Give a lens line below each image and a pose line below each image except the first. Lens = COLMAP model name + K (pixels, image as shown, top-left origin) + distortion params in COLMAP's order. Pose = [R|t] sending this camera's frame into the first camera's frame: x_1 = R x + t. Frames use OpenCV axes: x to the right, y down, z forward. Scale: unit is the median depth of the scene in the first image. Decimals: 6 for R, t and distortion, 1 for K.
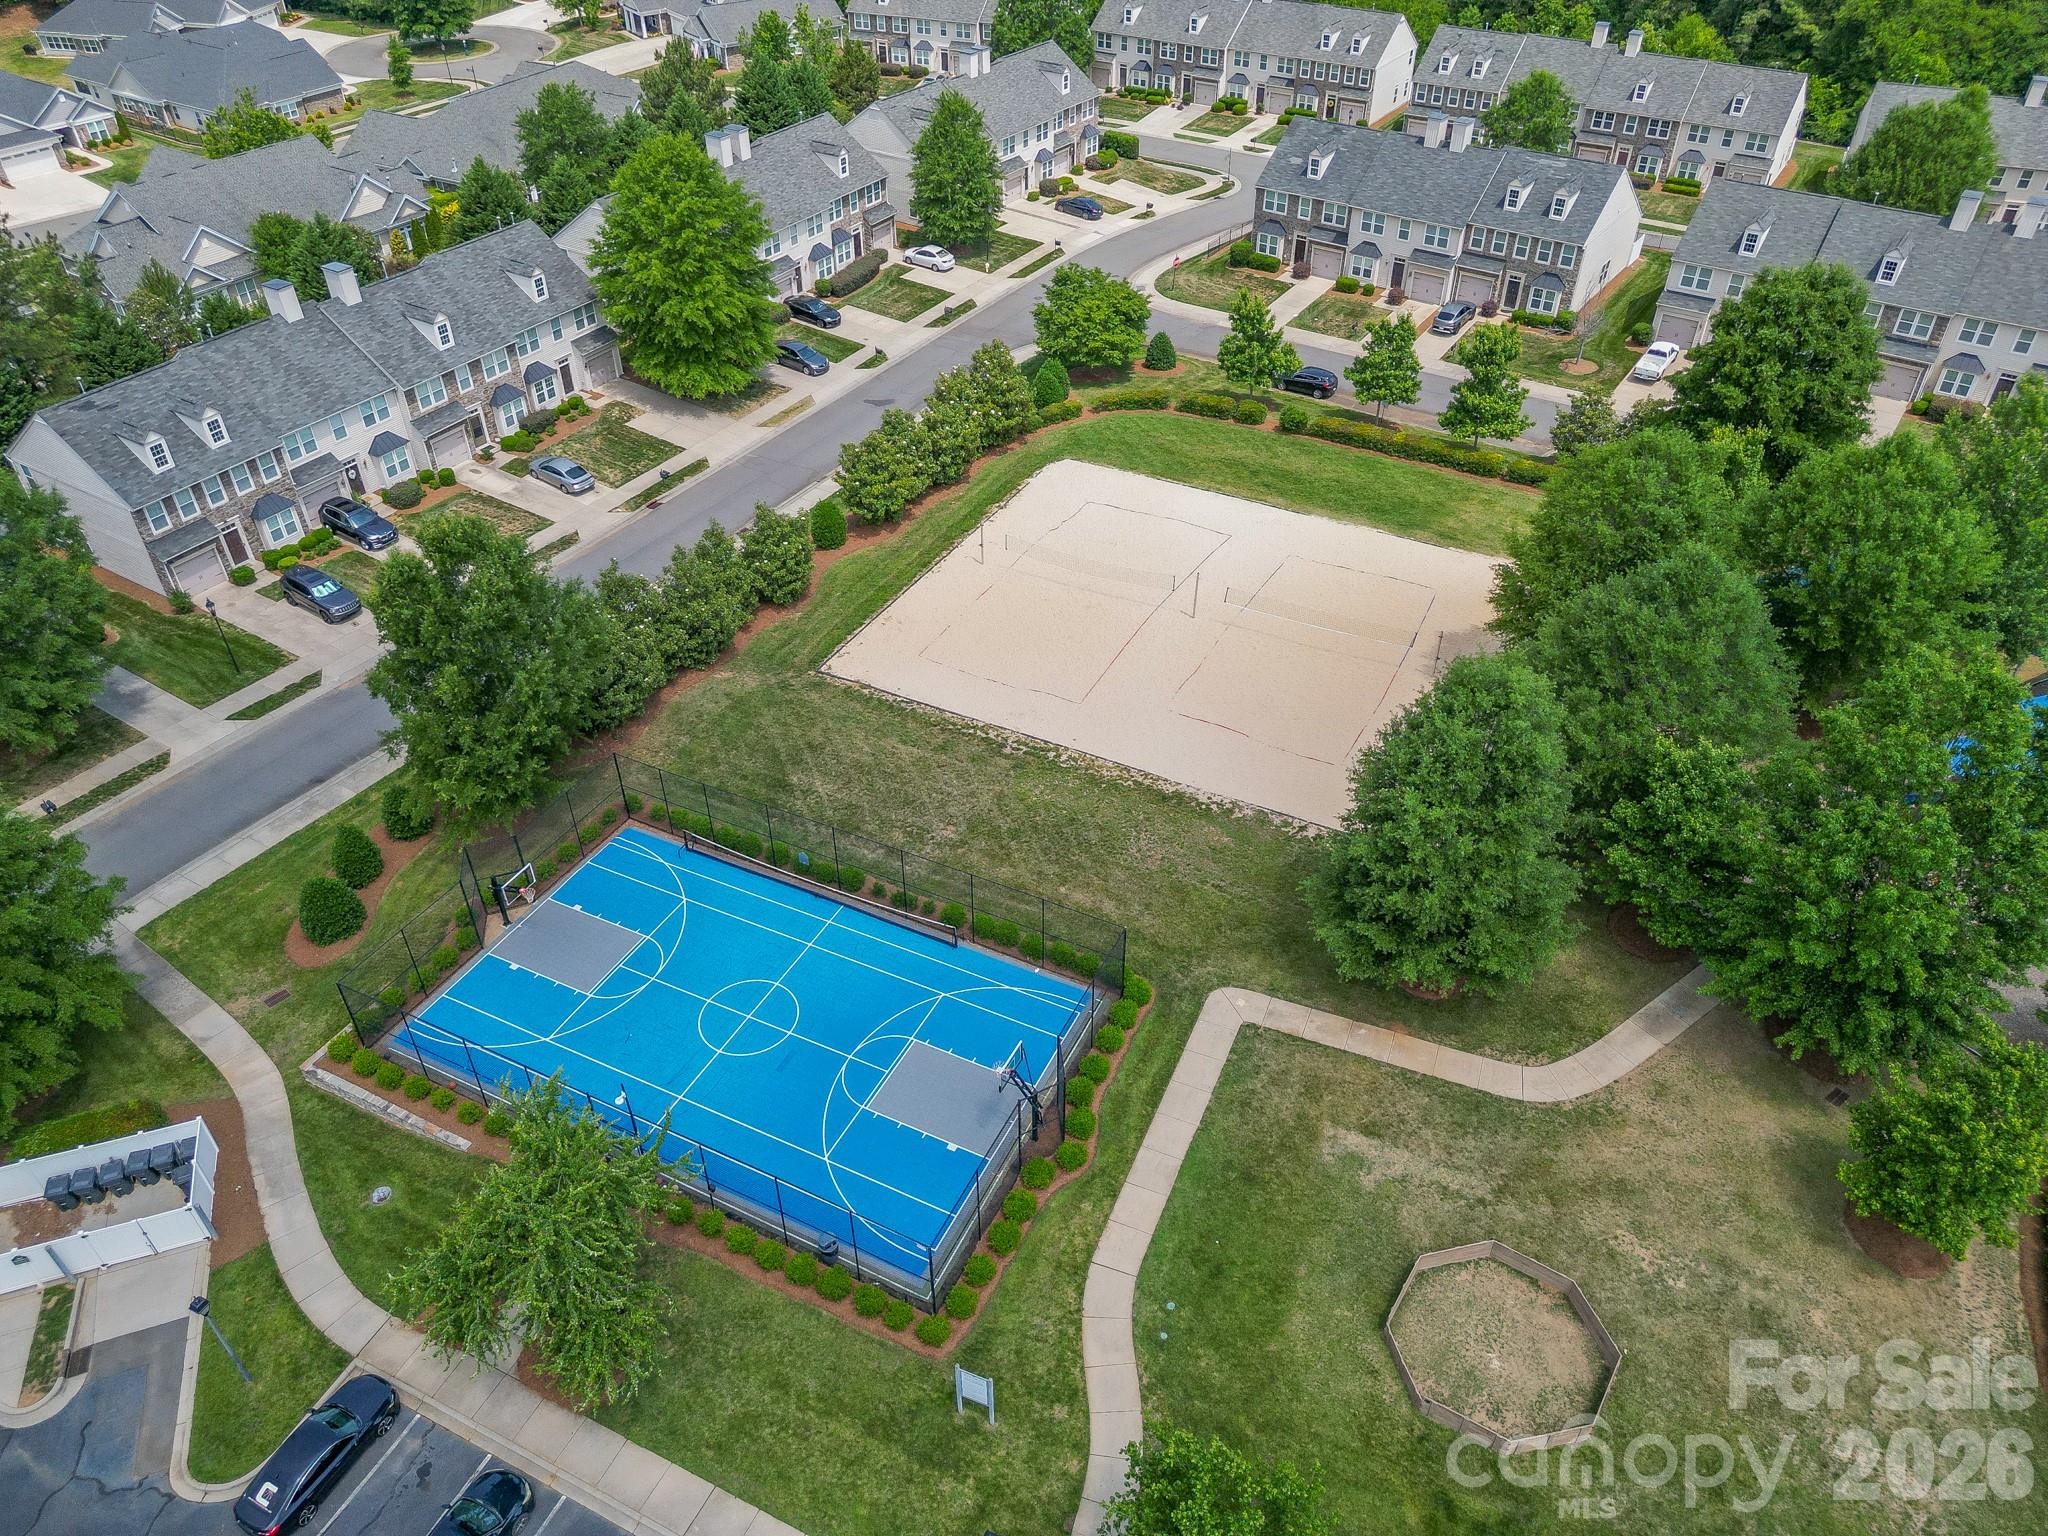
lens RADIAL K [[1432.8, 0, 1032.9], [0, 1432.8, 782.0], [0, 0, 1]] dist [0.069893, -0.061704]
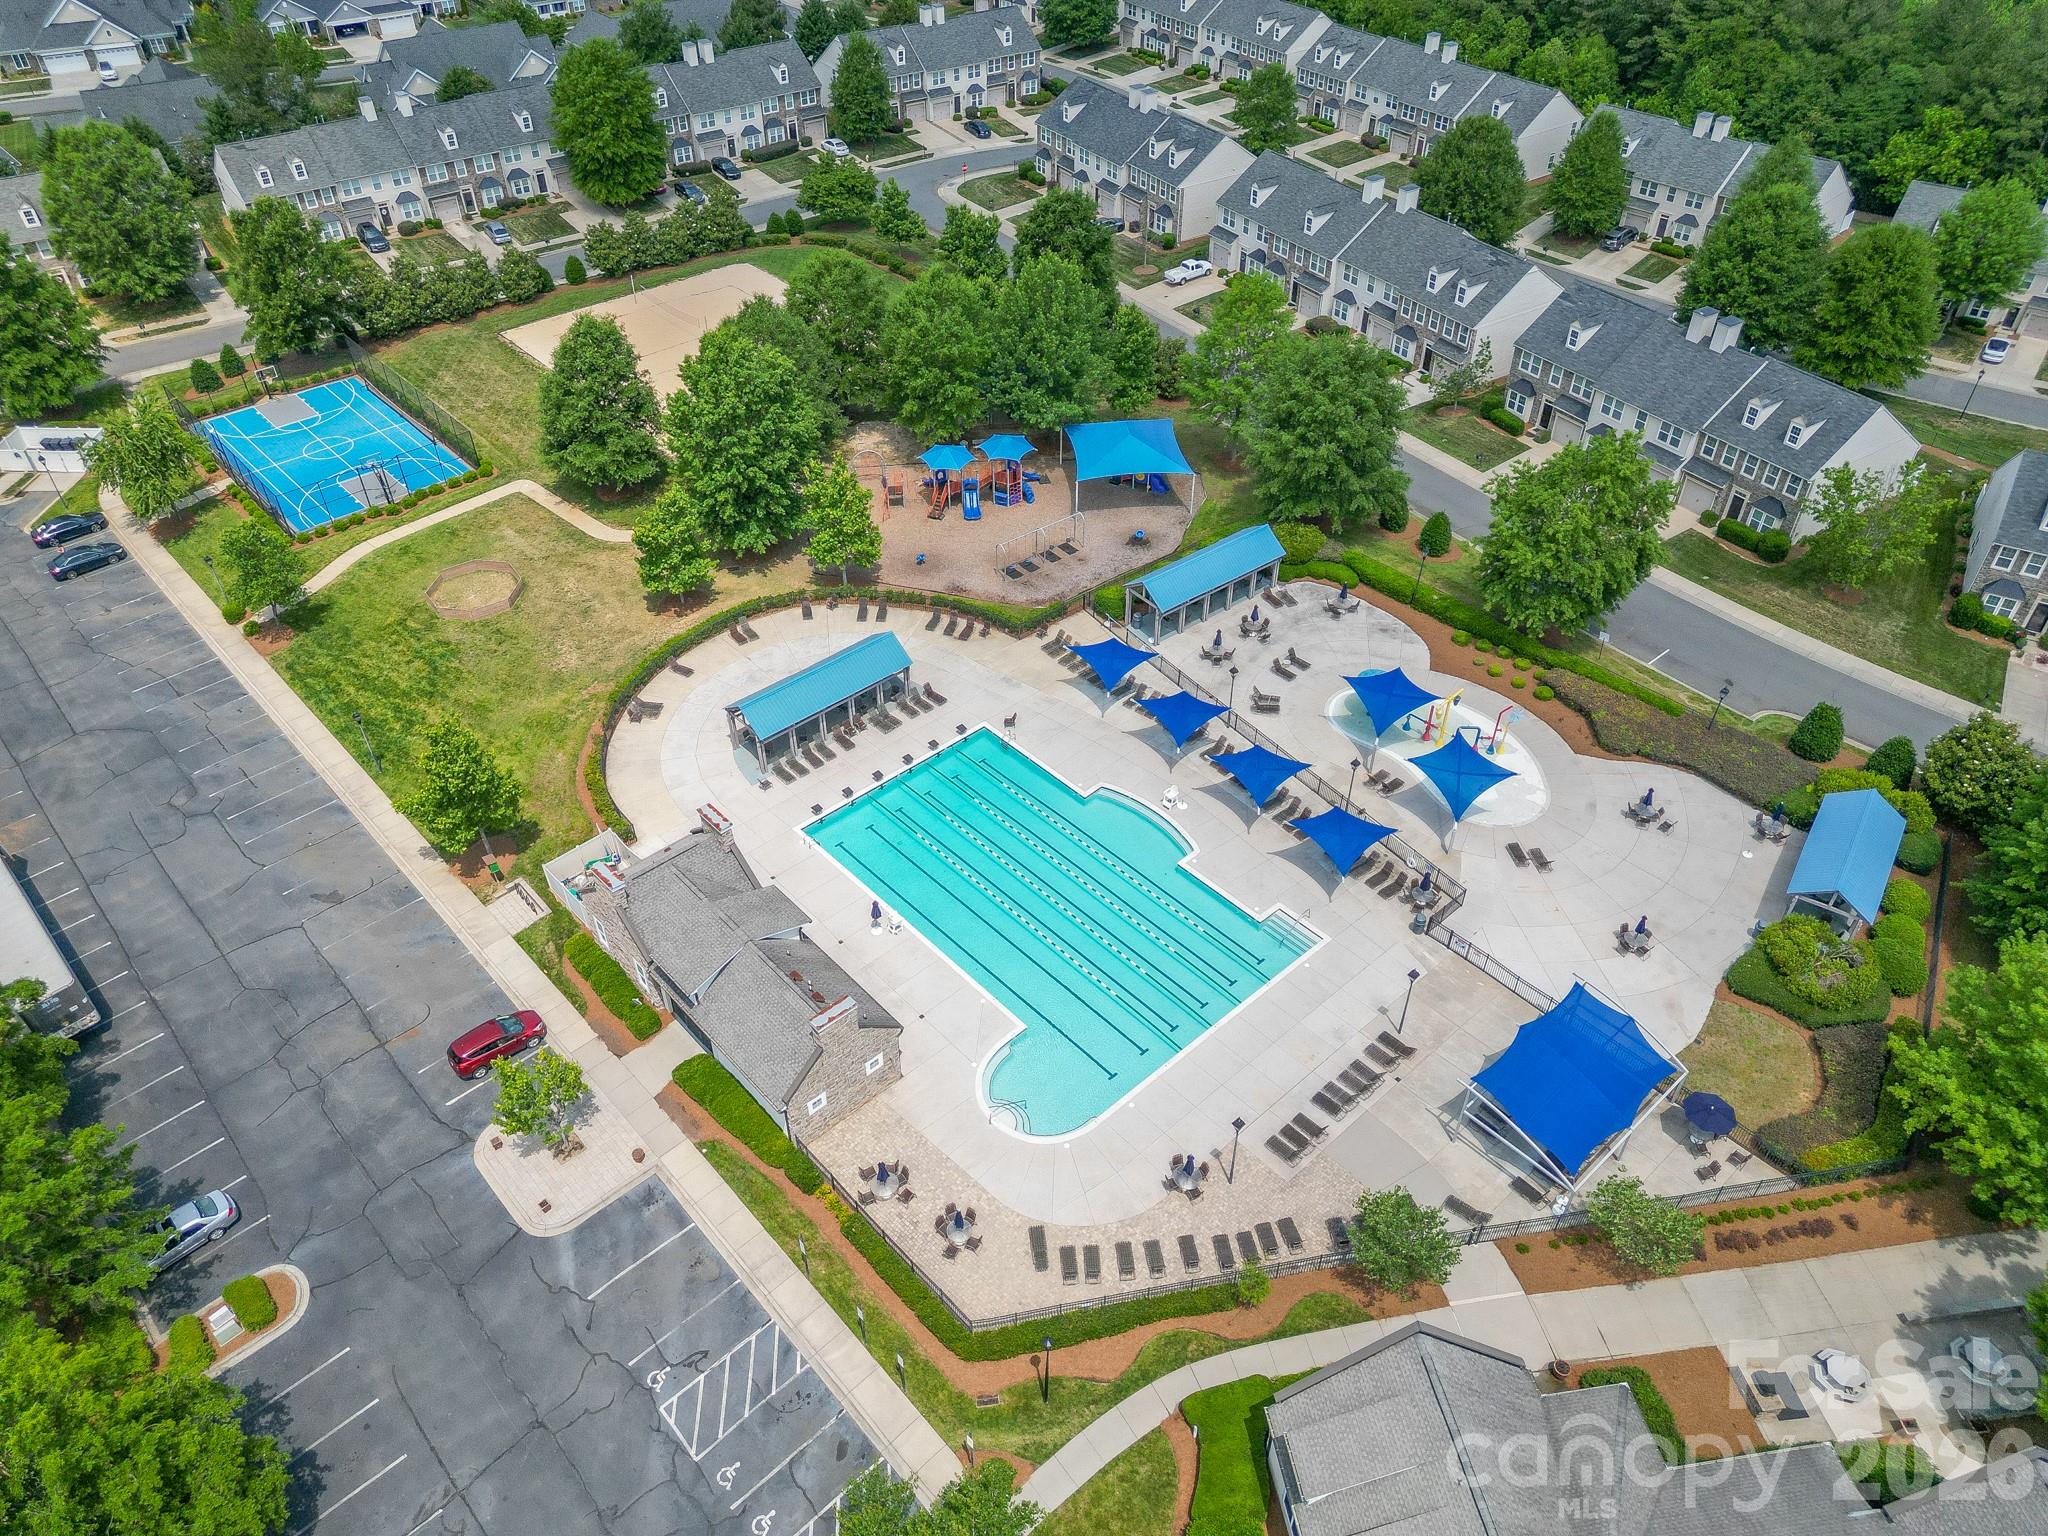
lens RADIAL K [[1432.8, 0, 1032.9], [0, 1432.8, 782.0], [0, 0, 1]] dist [0.069893, -0.061704]
pose [[0.930738, 0.239479, -0.276362, 0.890306], [-0.230600, 0.970895, 0.064700, 0.158577], [0.283813, 0.003510, 0.958873, -0.455328]]
